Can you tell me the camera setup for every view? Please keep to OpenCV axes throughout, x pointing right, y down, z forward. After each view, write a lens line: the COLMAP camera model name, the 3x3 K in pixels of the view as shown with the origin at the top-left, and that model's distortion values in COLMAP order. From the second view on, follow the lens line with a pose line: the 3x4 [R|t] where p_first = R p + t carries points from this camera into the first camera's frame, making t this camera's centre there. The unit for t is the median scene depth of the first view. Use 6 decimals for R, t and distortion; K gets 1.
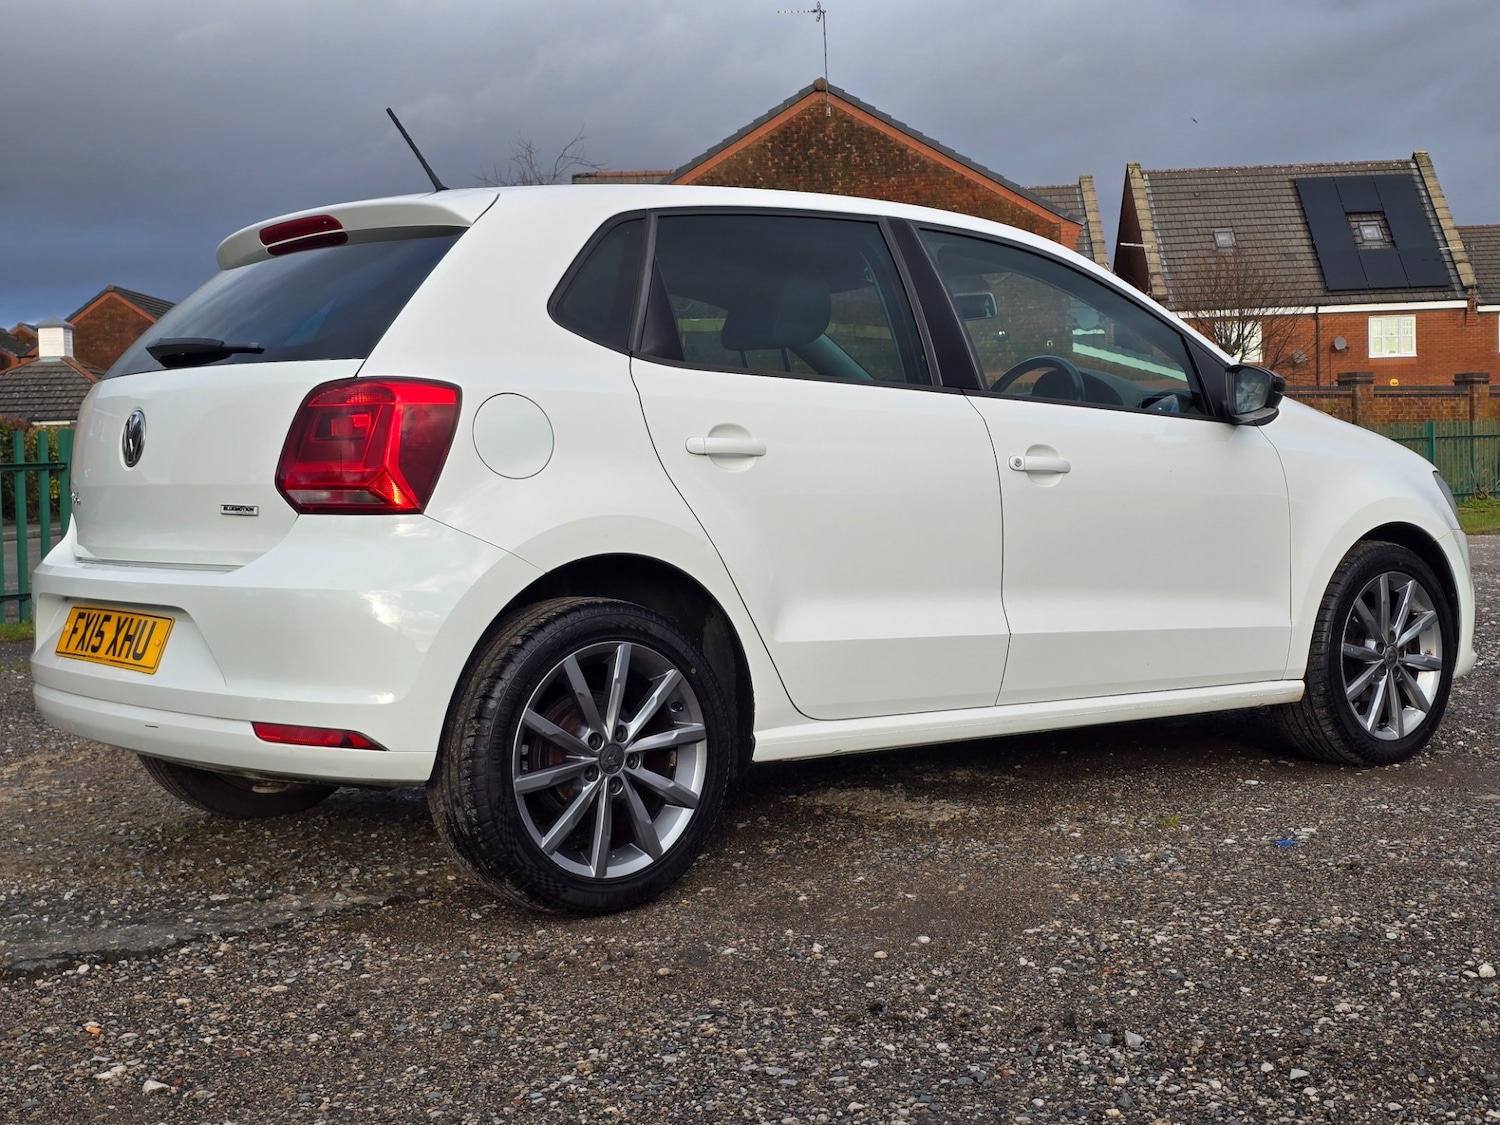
lens RADIAL K [[1885.1, 0, 779.3], [0, 1885.1, 573.7], [0, 0, 1]] dist [0.169948, -0.452895]
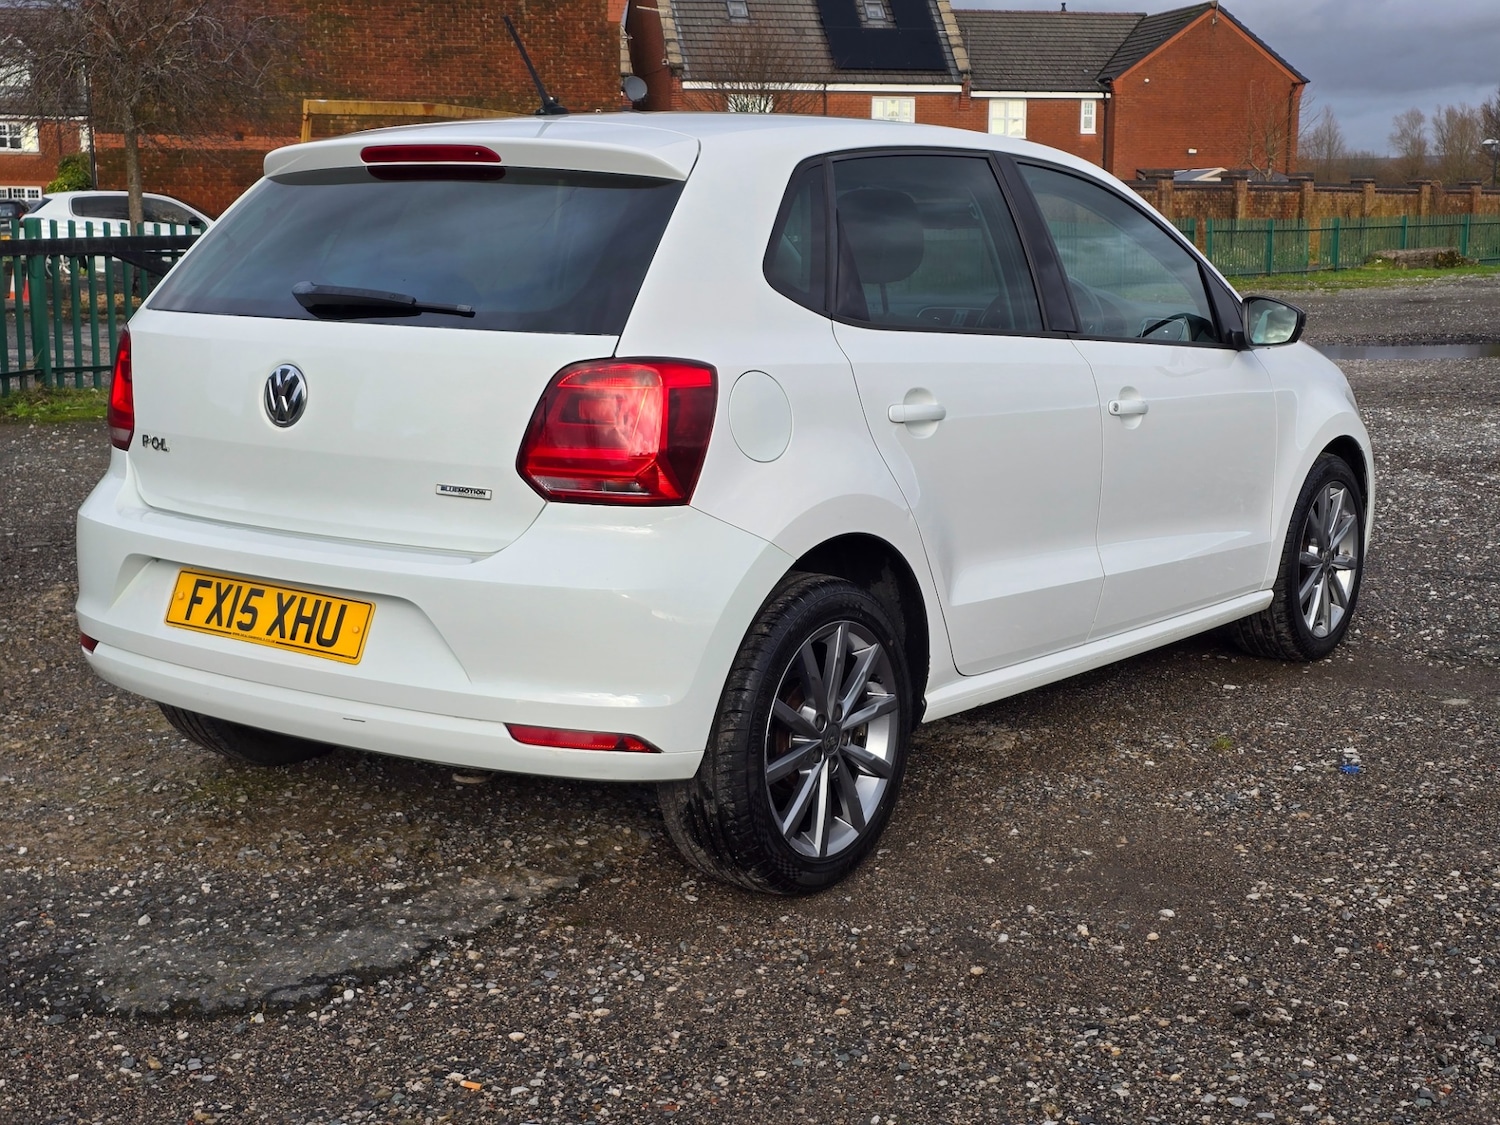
lens RADIAL K [[1885.1, 0, 779.3], [0, 1885.1, 573.7], [0, 0, 1]] dist [0.169948, -0.452895]
pose [[0.966978, -0.014698, 0.254434, -0.358676], [-0.016243, 0.992752, 0.119078, -0.102722], [-0.254341, -0.119279, 0.959731, 0.068526]]
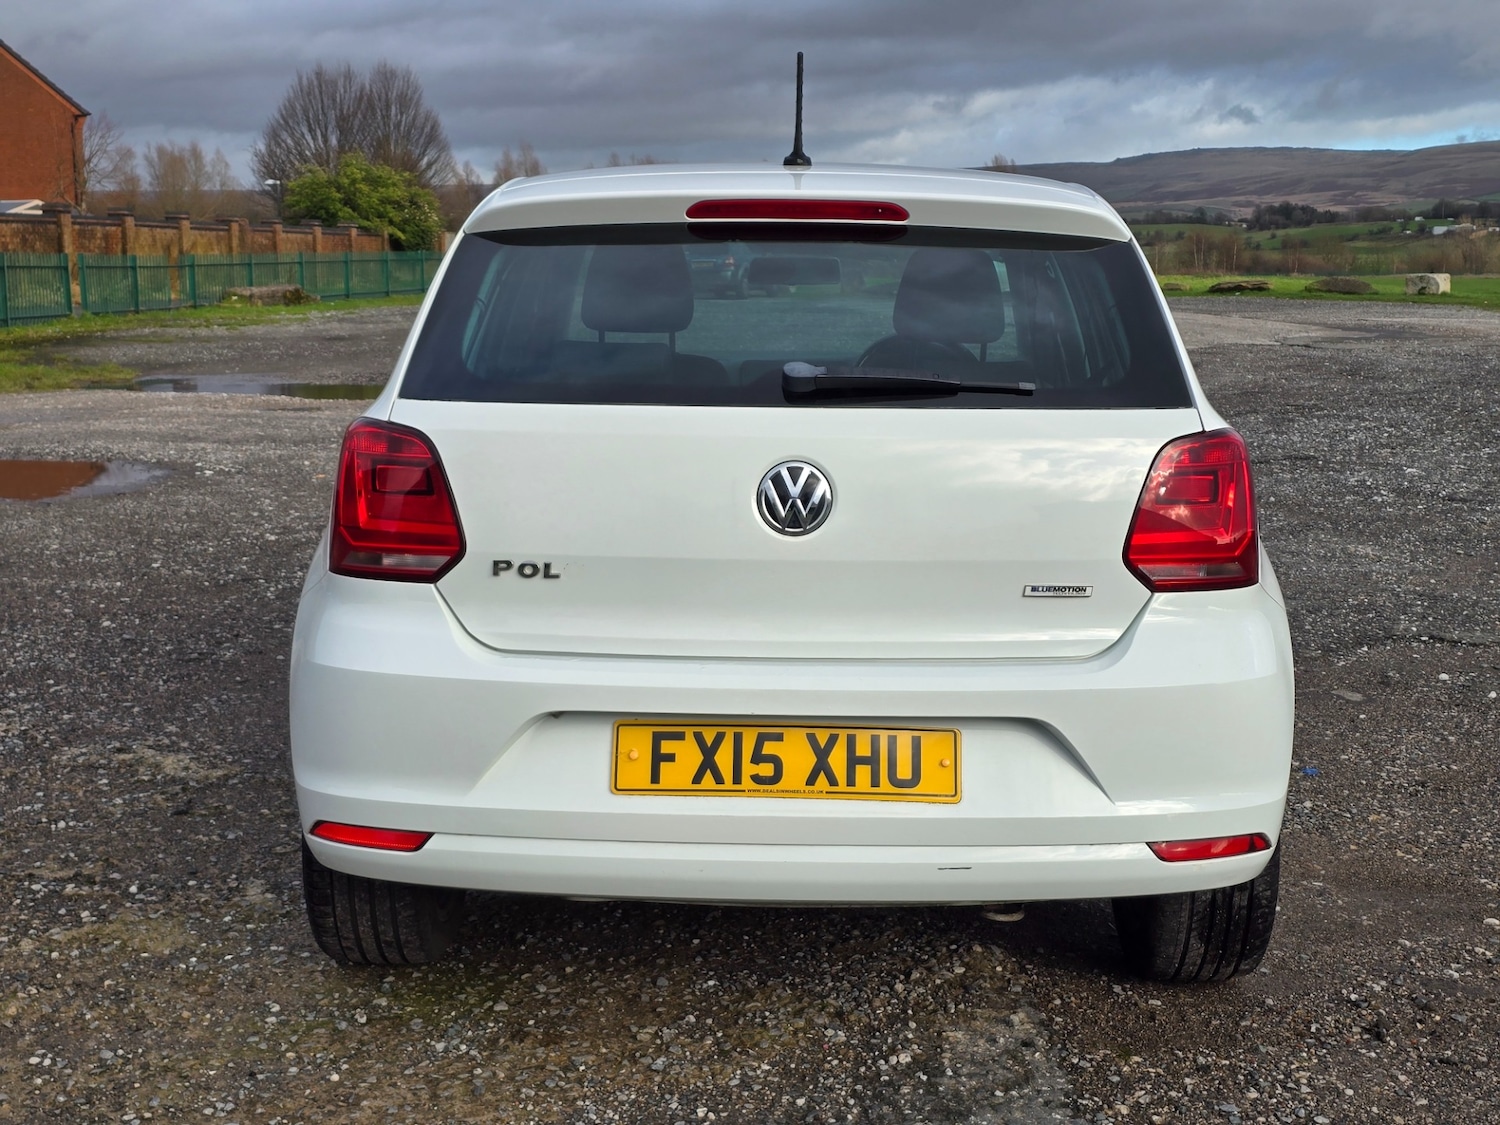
lens RADIAL K [[1889.5, 0, 760.4], [0, 1889.5, 571.9], [0, 0, 1]] dist [0.134754, -0.290462]
pose [[0.656842, -0.087921, 0.748884, -0.955505], [0.018293, 0.994744, 0.100742, -0.123174], [-0.753806, -0.052472, 0.654999, 0.541027]]
